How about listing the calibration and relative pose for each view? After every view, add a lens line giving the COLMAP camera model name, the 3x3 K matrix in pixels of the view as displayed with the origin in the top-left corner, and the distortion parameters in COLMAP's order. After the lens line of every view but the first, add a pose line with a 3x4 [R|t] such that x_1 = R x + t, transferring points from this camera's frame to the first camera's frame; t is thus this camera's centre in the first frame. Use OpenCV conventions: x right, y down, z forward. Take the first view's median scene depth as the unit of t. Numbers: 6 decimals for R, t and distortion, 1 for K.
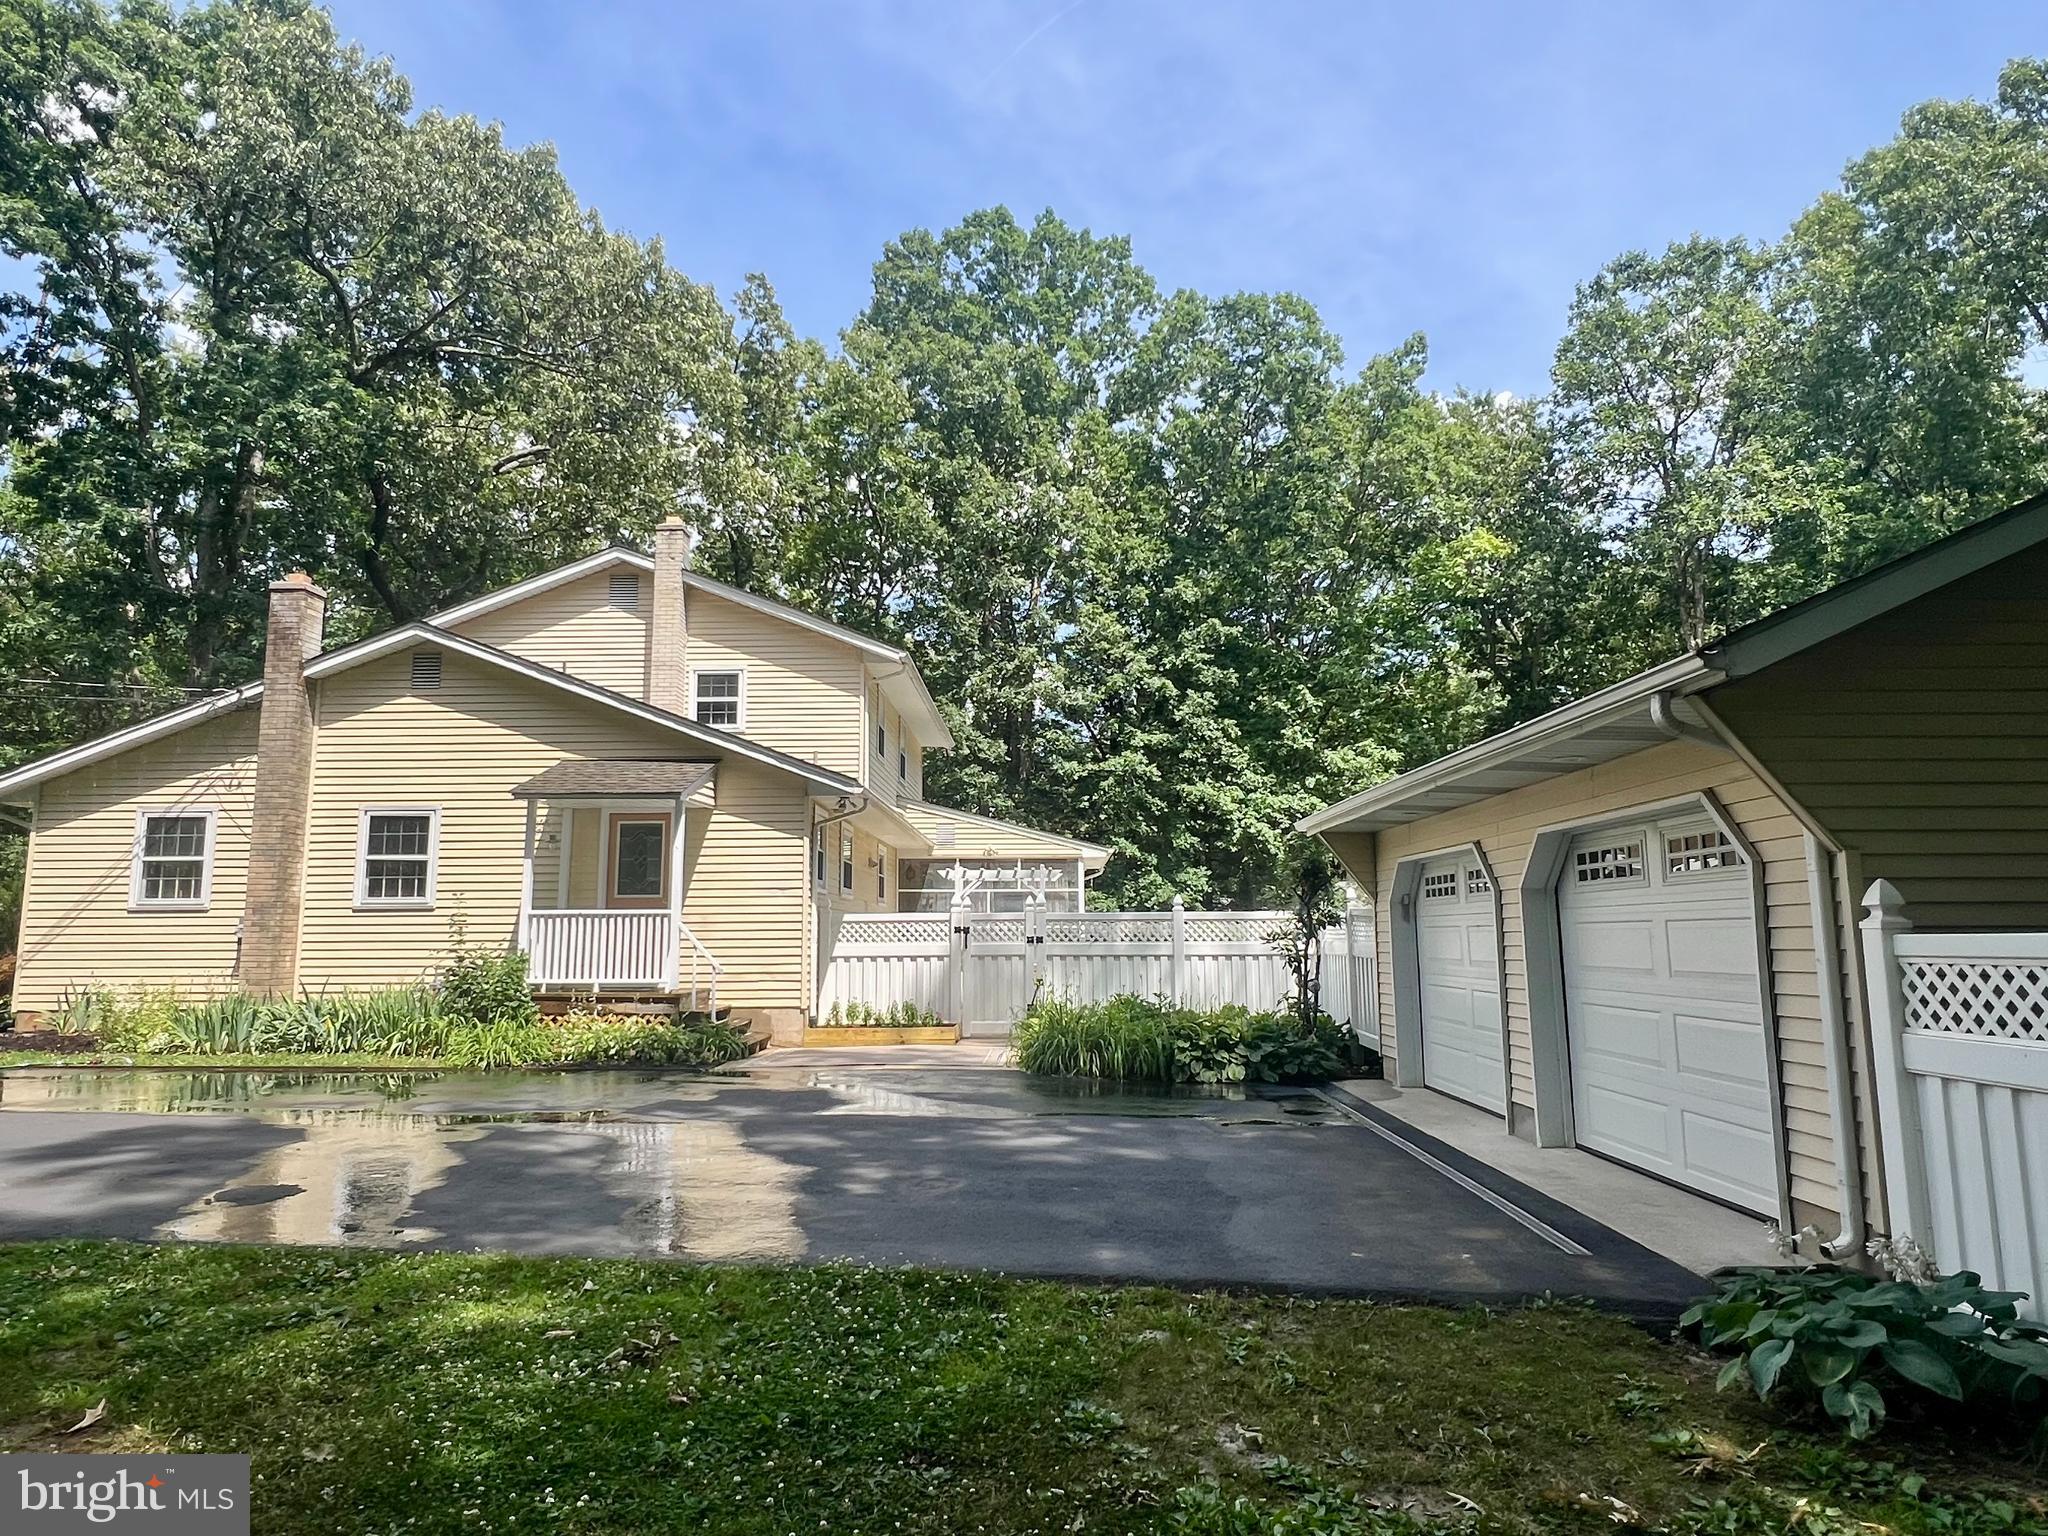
lens RADIAL K [[1201.0, 0, 1027.5], [0, 1201.0, 769.1], [0, 0, 1]] dist [-0.004136, 0.001113]
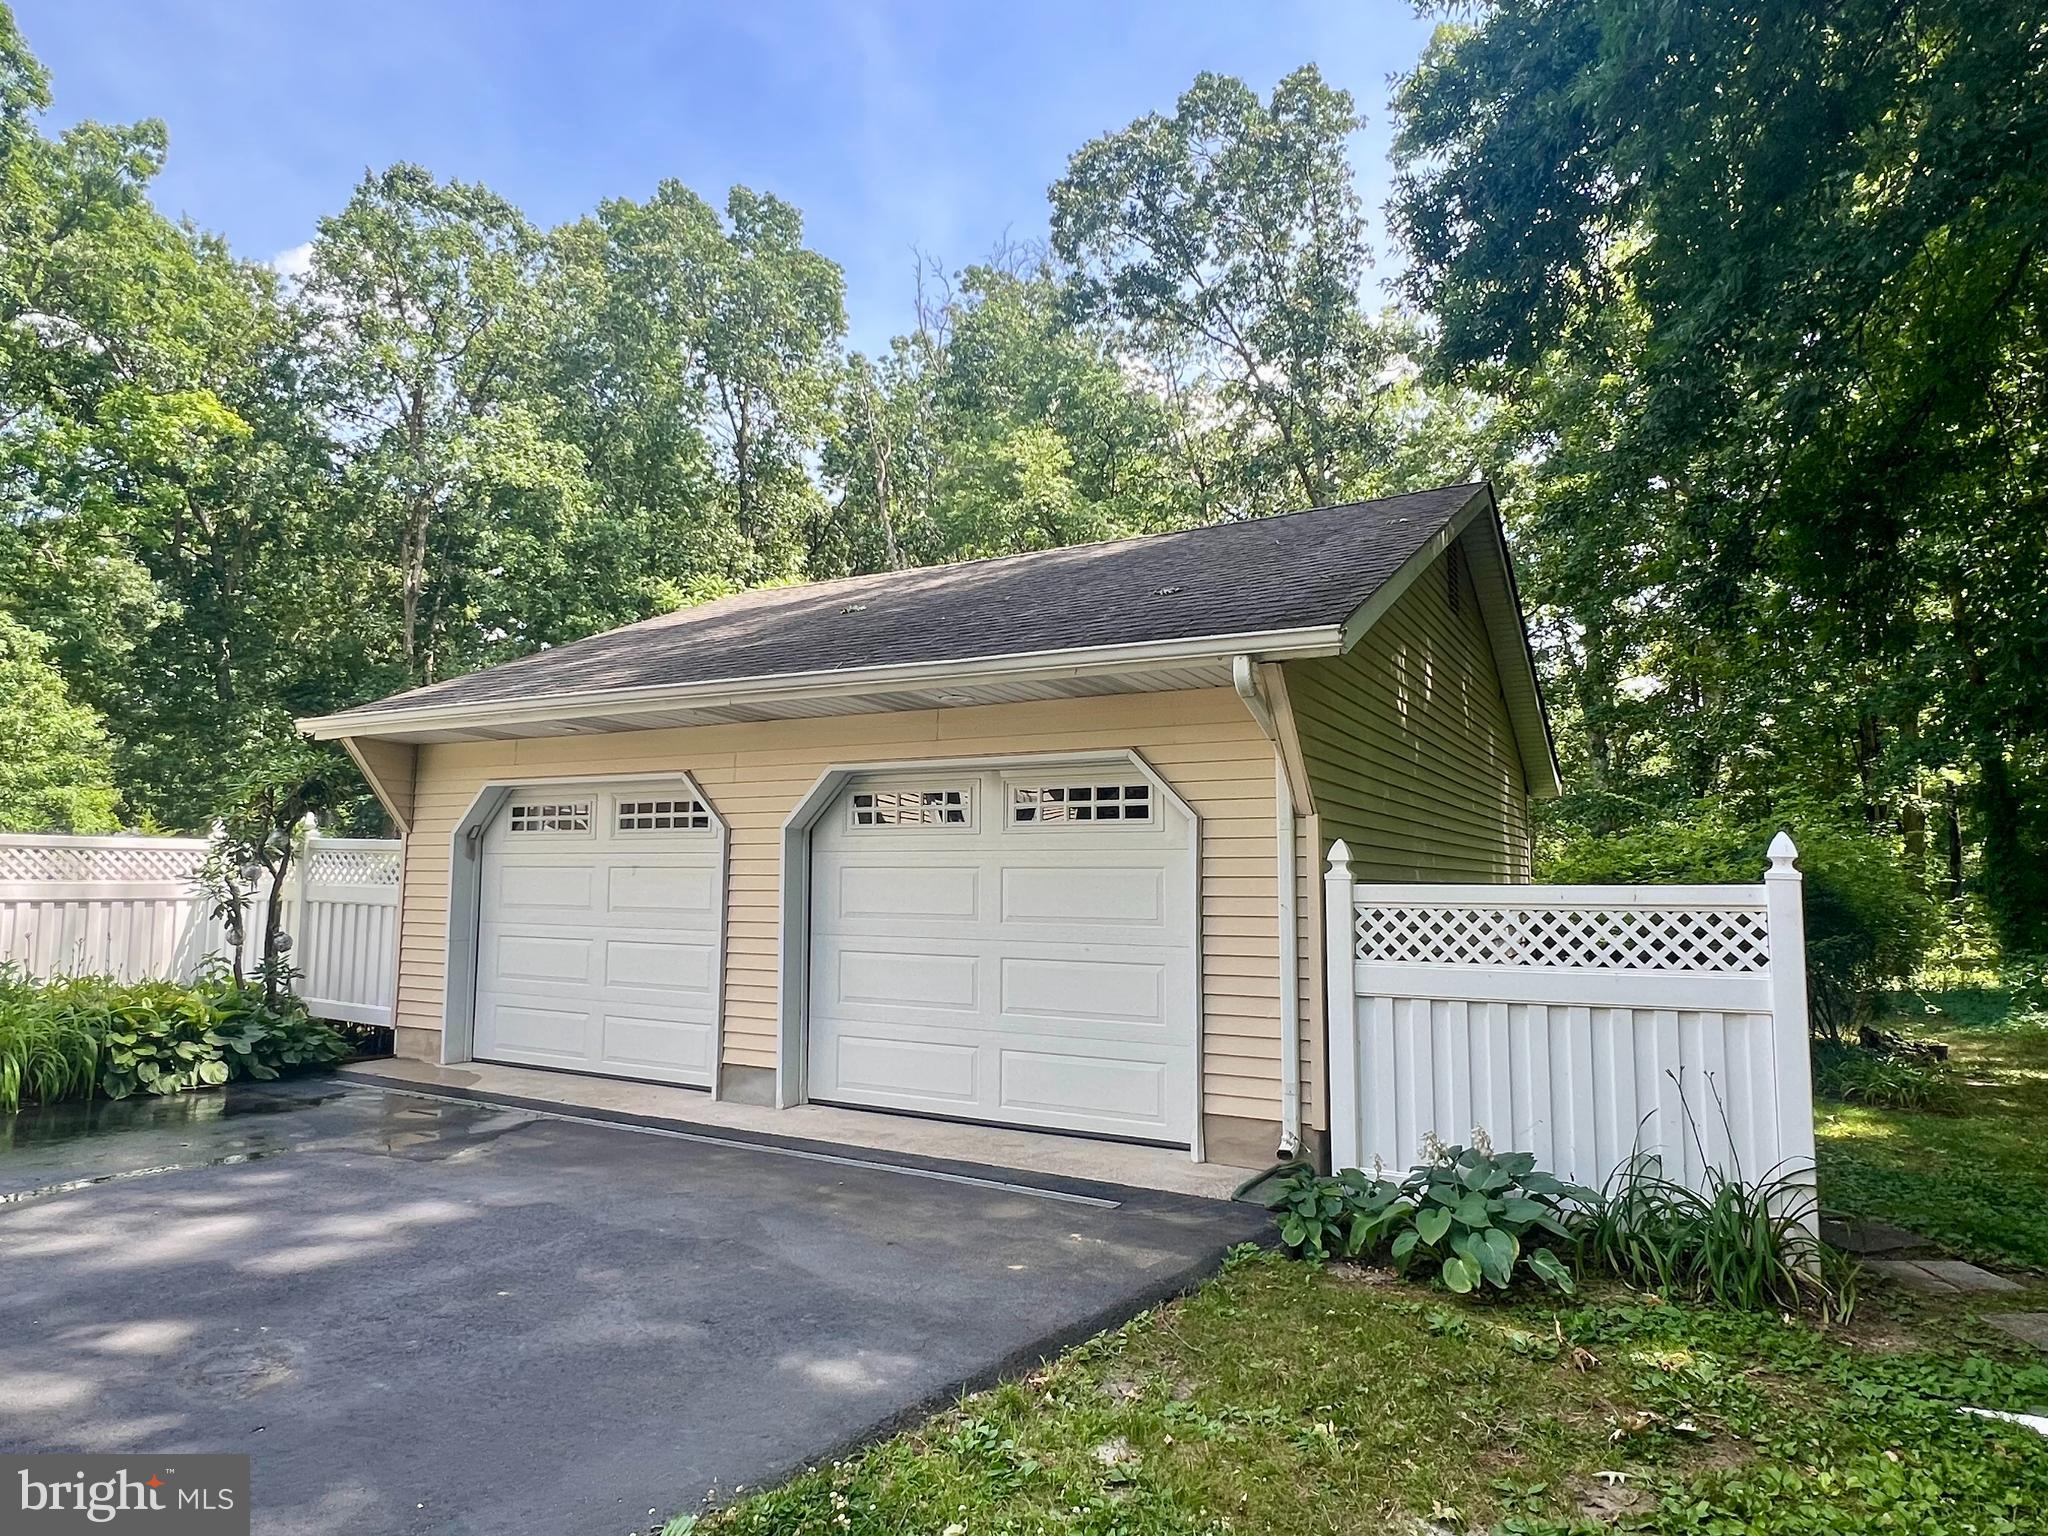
lens RADIAL K [[1201.0, 0, 1022.4], [0, 1201.0, 767.5], [0, 0, 1]] dist [-0.004136, 0.001113]
pose [[0.475060, 0.095893, 0.874713, -0.219672], [-0.134587, 0.990267, -0.035467, 0.044960], [-0.869600, -0.100876, 0.483342, 0.295131]]
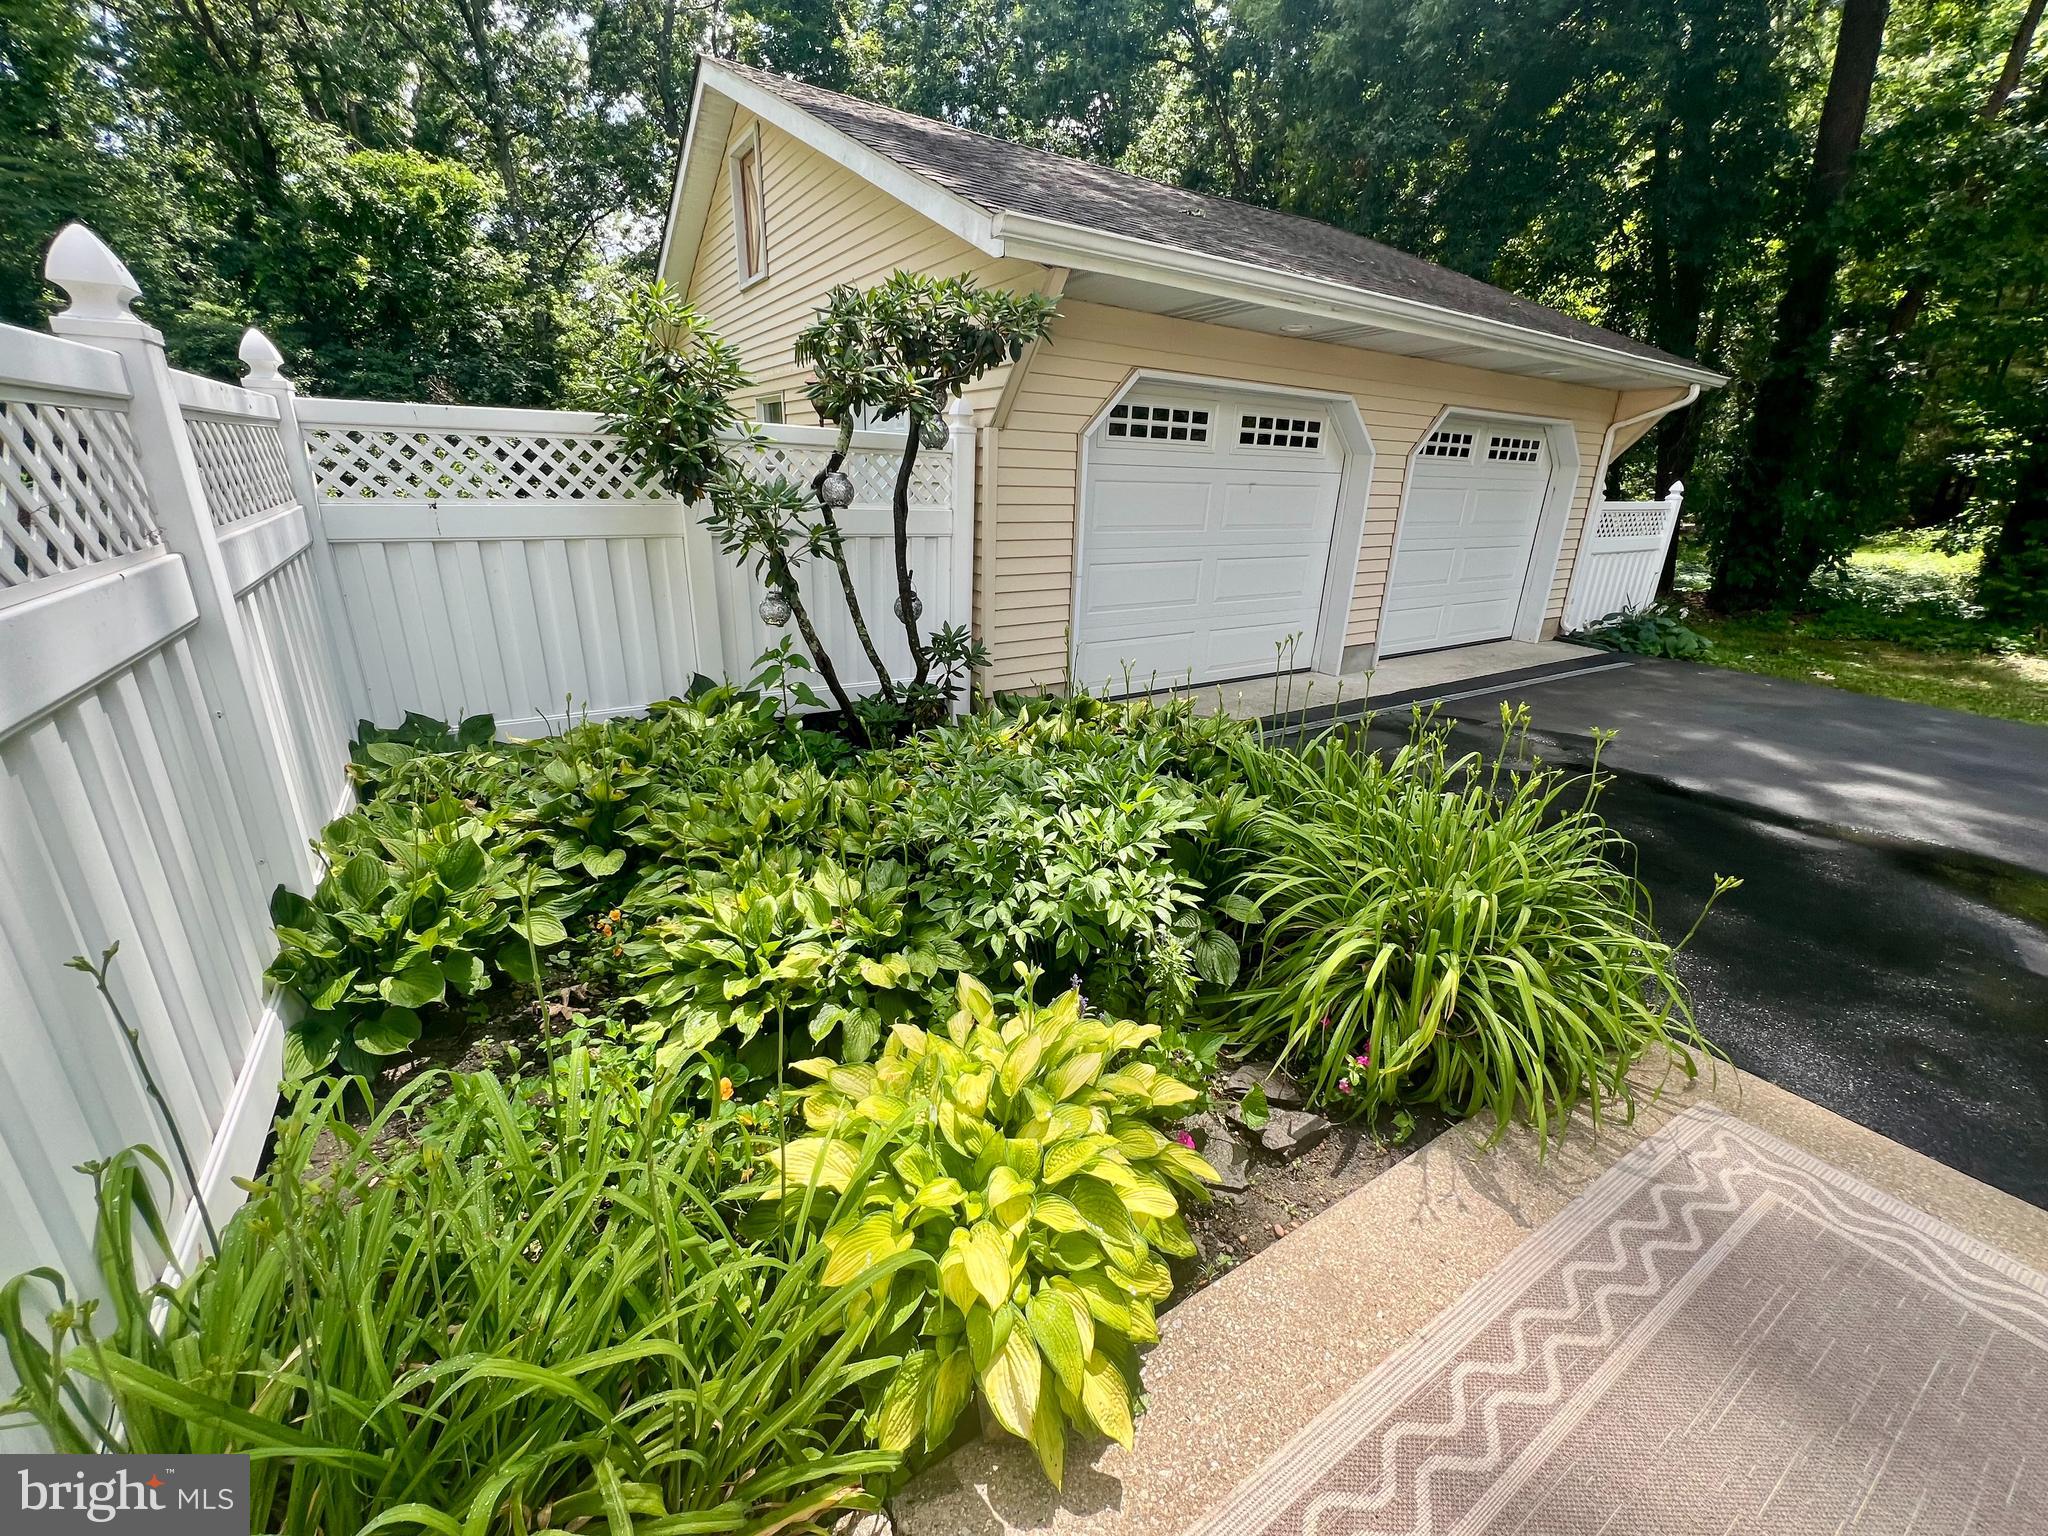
lens RADIAL K [[823.2, 0, 1023.5], [0, 823.2, 765.9], [0, 0, 1]] dist [0.002706, -0.000923]
pose [[-0.553675, -0.287737, 0.781442, -0.059041], [-0.142574, 0.957305, 0.251475, 0.170019], [-0.820437, 0.027822, -0.571059, 1.263672]]
